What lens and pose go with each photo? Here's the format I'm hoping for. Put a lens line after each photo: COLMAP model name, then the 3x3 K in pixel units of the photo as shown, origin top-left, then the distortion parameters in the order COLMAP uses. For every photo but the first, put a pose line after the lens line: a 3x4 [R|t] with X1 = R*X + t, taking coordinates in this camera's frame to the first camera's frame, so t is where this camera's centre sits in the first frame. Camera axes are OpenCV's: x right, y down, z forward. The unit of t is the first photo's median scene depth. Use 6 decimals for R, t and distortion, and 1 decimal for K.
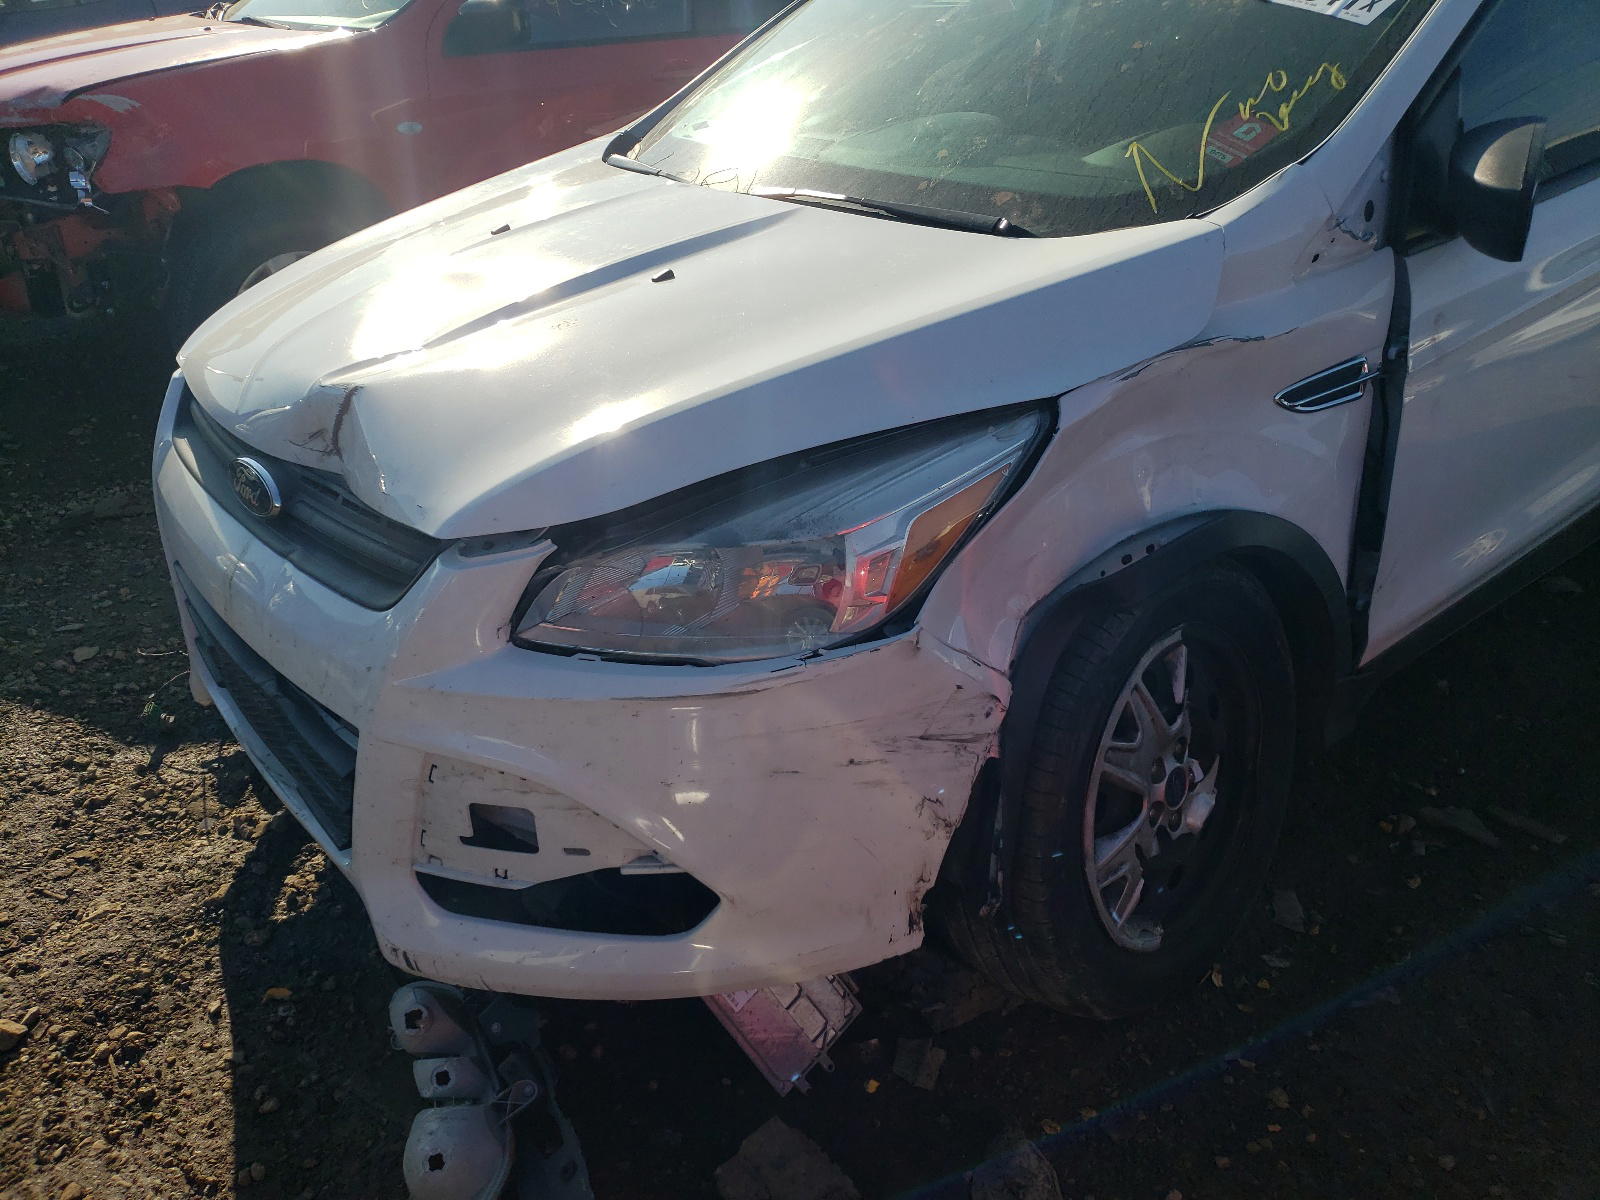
lens RADIAL K [[1209.6, 0, 803.1], [0, 1209.6, 611.5], [0, 0, 1]] dist [0.003201, -0.012416]
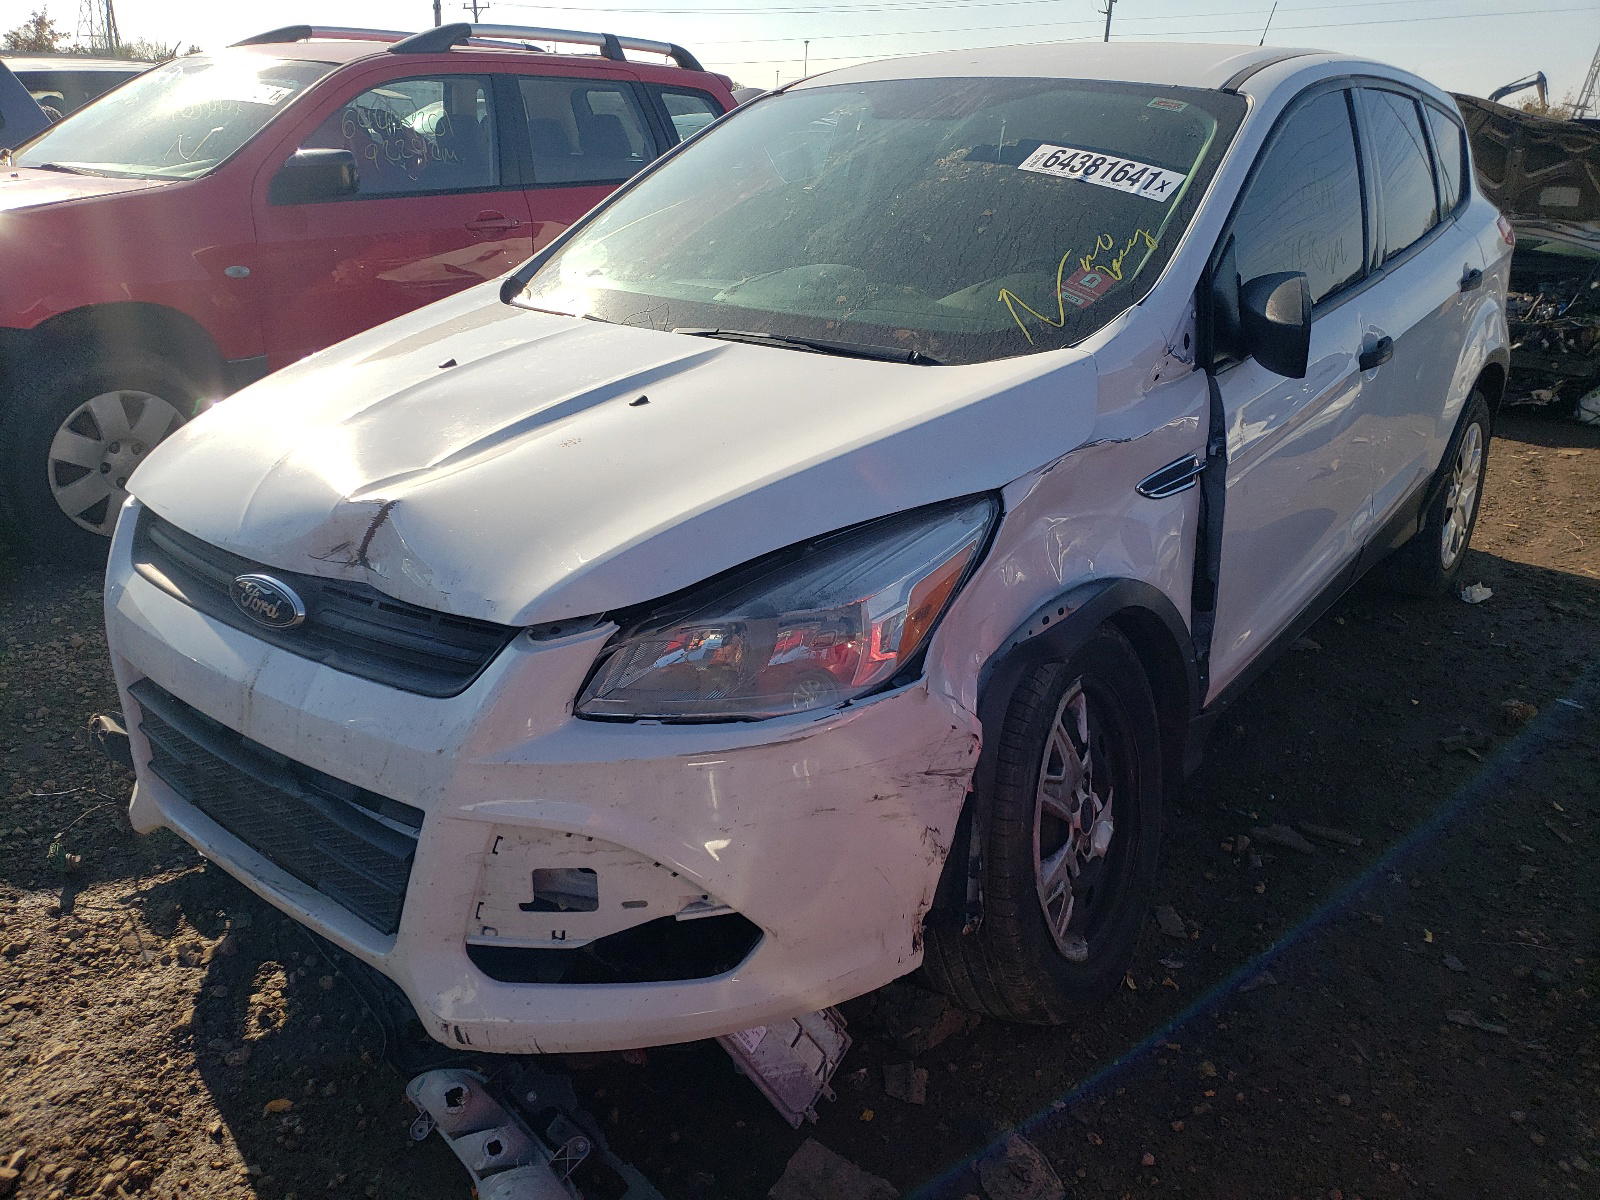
lens RADIAL K [[1207.4, 0, 796.4], [0, 1207.4, 588.4], [0, 0, 1]] dist [0.002161, -0.012446]
pose [[0.975773, -0.050428, 0.212896, -0.223206], [0.076392, 0.990360, -0.115550, 0.043515], [-0.205017, 0.129014, 0.970218, -0.119864]]
